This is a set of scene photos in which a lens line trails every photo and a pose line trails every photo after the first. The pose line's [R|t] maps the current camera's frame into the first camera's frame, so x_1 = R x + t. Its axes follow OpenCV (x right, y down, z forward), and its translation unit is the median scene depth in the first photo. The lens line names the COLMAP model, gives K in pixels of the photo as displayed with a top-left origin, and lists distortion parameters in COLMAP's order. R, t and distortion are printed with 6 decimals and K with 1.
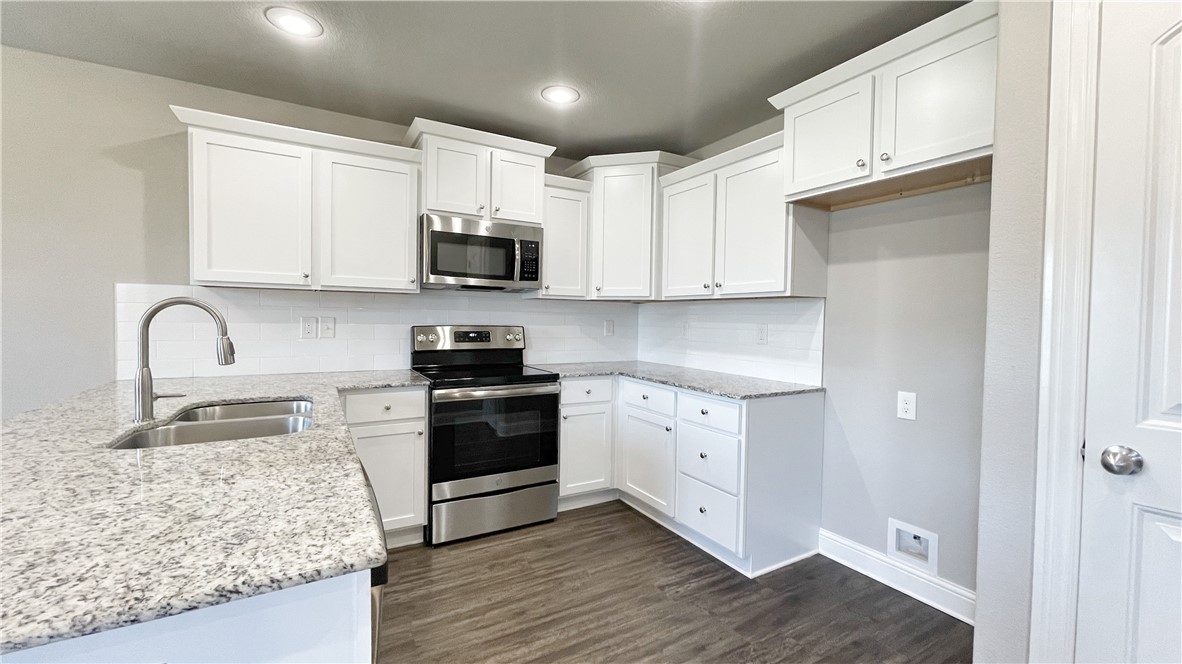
lens RADIAL K [[480.2, 0, 583.5], [0, 480.2, 331.2], [0, 0, 1]] dist [-0.010445, 0.007888]
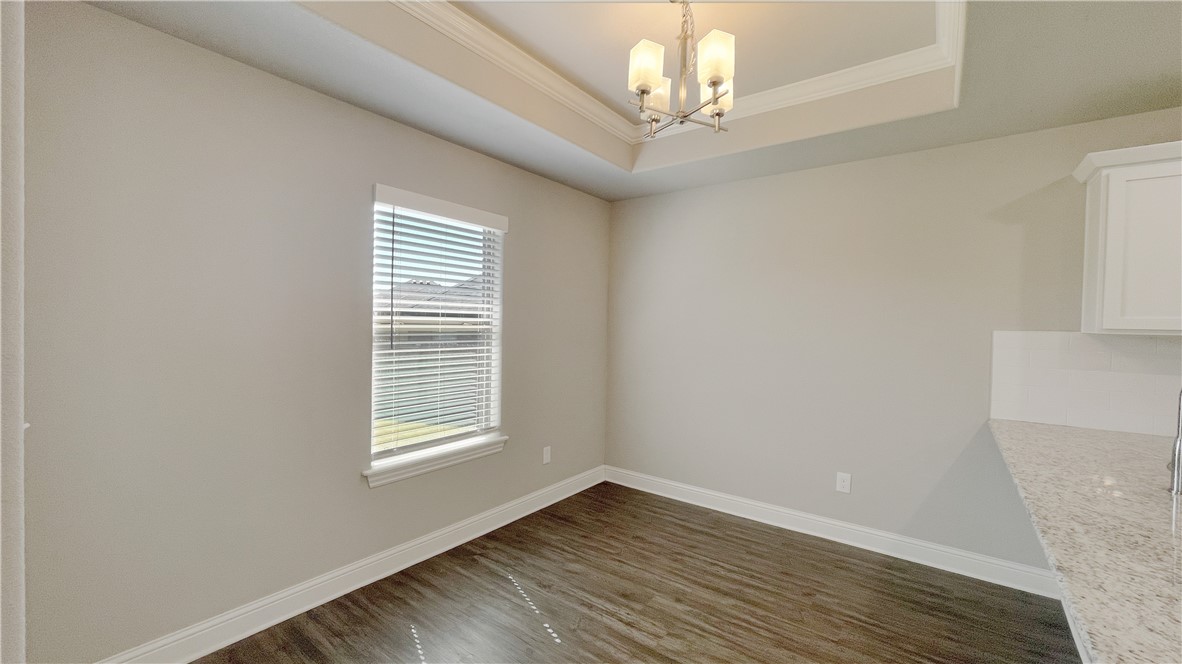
lens RADIAL K [[472.1, 0, 591.0], [0, 472.1, 332.0], [0, 0, 1]] dist [-0.008779, -0.000160]
pose [[0.406541, 0.006100, -0.913612, -0.340937], [-0.040316, 0.999123, -0.011269, -0.044437], [0.912742, 0.041415, 0.406431, -0.270673]]
